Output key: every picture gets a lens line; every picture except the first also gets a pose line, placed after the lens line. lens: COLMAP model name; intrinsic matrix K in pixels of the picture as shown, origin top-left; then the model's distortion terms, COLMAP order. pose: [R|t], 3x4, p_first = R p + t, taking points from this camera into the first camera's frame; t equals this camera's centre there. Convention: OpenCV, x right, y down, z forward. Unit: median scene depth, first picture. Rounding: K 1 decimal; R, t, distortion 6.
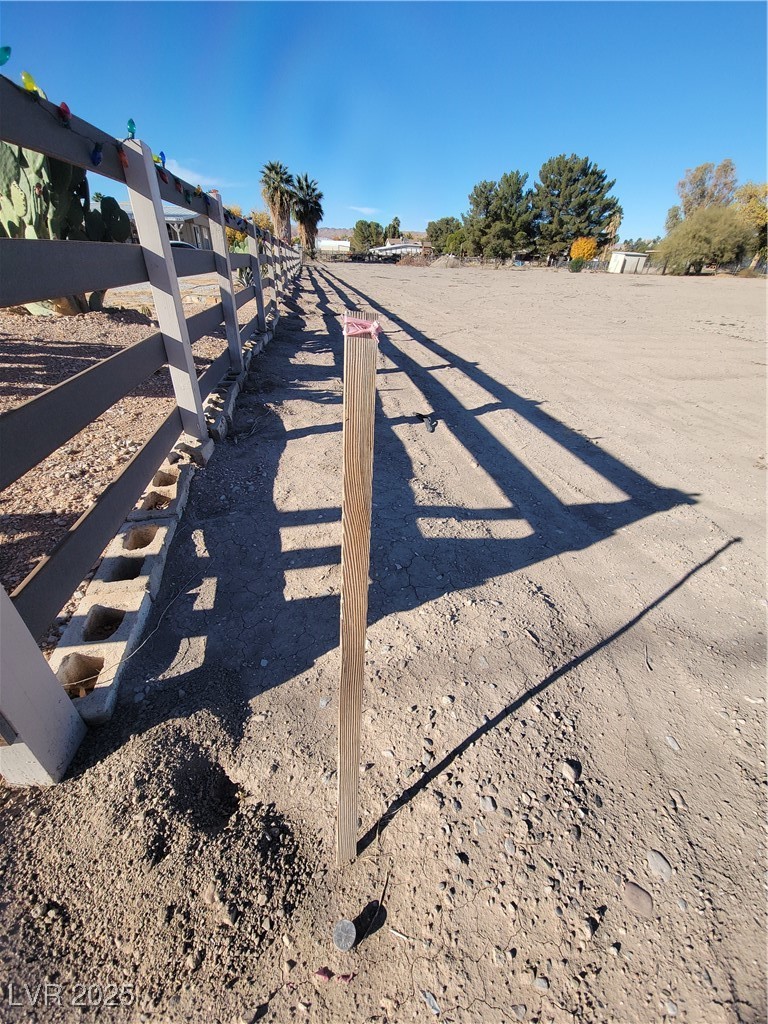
lens RADIAL K [[413.1, 0, 384.0], [0, 413.1, 512.0], [0, 0, 1]] dist [0.027716, -0.014017]
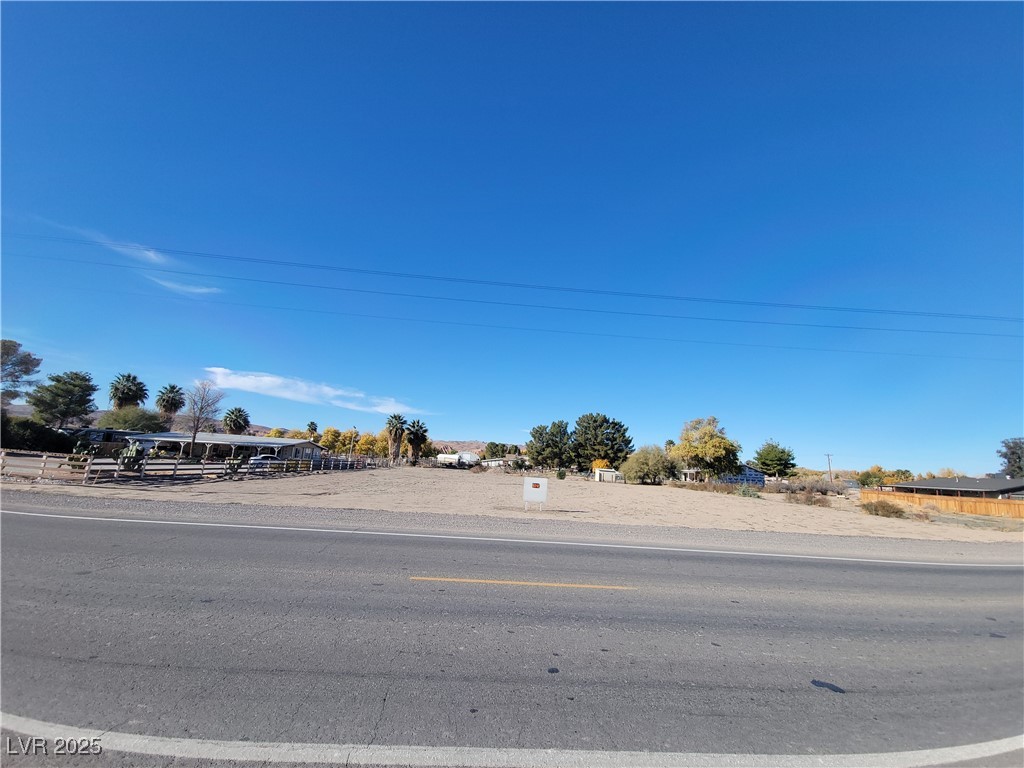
lens RADIAL K [[413.1, 0, 510.8], [0, 413.1, 385.8], [0, 0, 1]] dist [0.027716, -0.014017]
pose [[0.996128, 0.017170, -0.086218, 1.909270], [-0.070871, 0.737134, -0.672020, 0.870879], [0.052015, 0.675529, 0.735496, -1.494812]]
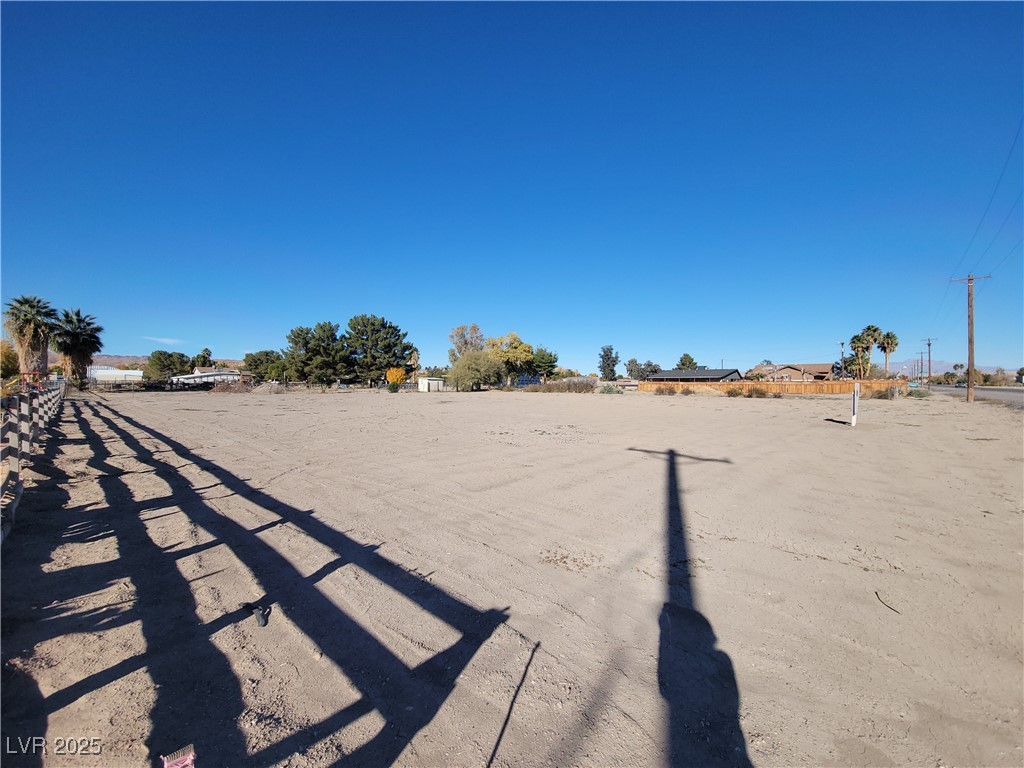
lens RADIAL K [[413.1, 0, 510.8], [0, 413.1, 385.8], [0, 0, 1]] dist [0.027716, -0.014017]
pose [[0.794333, -0.030738, 0.606705, 0.000511], [0.334463, 0.855848, -0.394537, -0.019973], [-0.507120, 0.516314, 0.690109, -0.039926]]
